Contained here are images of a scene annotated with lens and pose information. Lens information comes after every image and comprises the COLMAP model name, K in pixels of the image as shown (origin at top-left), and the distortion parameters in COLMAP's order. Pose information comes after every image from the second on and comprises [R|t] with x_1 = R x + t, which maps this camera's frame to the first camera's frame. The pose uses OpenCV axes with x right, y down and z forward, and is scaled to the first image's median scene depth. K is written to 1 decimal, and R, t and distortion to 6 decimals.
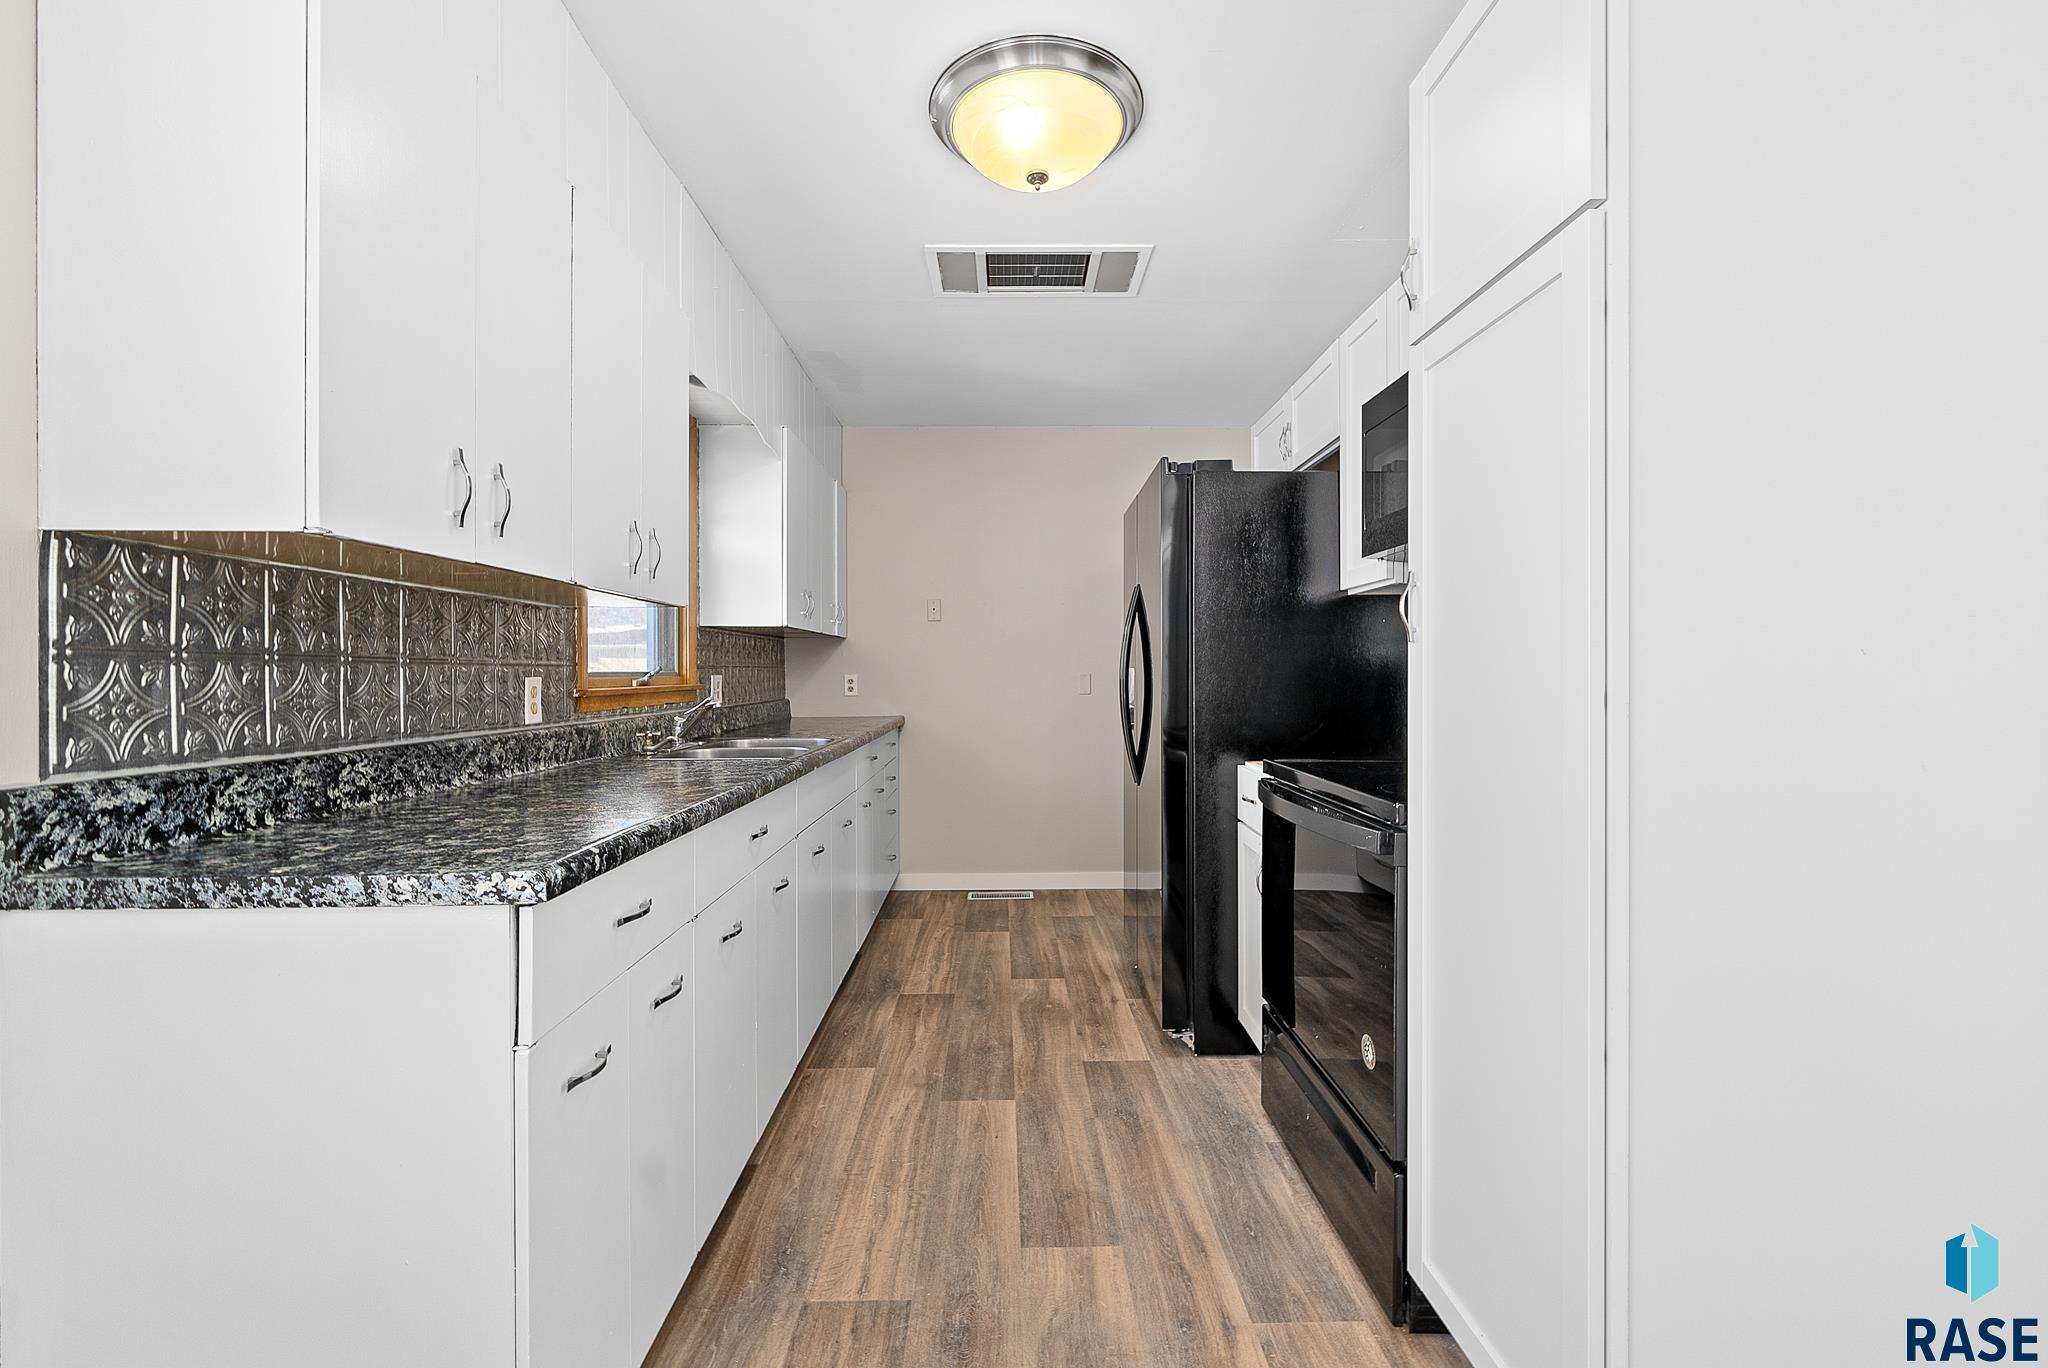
lens RADIAL K [[845.6, 0, 1024.4], [0, 845.6, 679.1], [0, 0, 1]] dist [-0.000707, -0.000208]
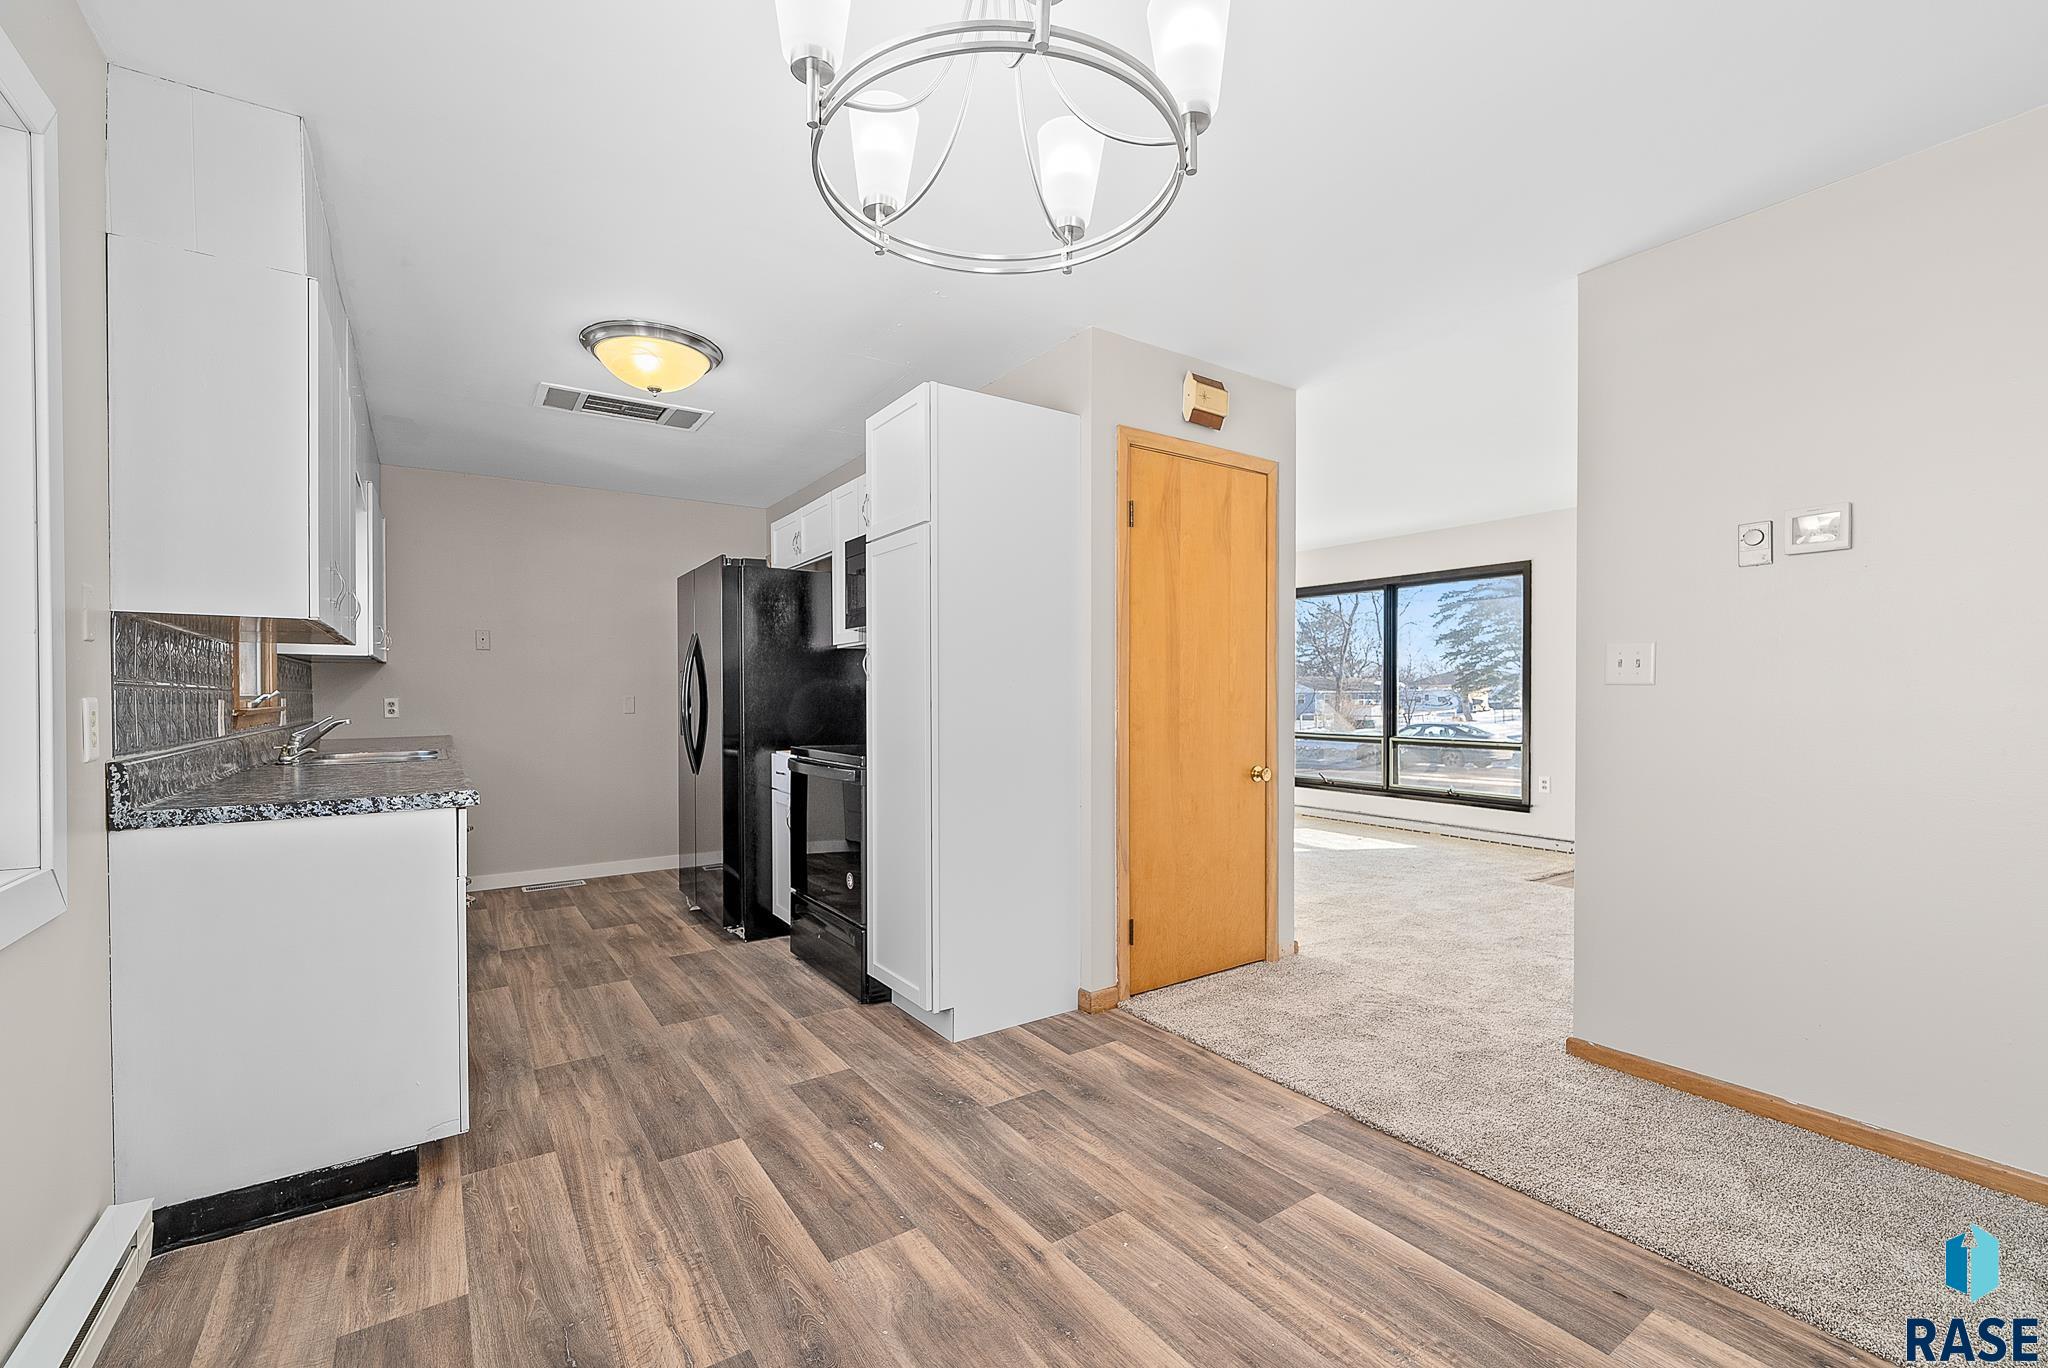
lens RADIAL K [[845.6, 0, 1012.0], [0, 845.6, 707.7], [0, 0, 1]] dist [-0.000707, -0.000208]
pose [[0.839938, -0.010243, 0.542585, -0.217967], [0.006103, 0.999937, 0.009429, 0.003879], [-0.542647, -0.004609, 0.839948, -0.550916]]
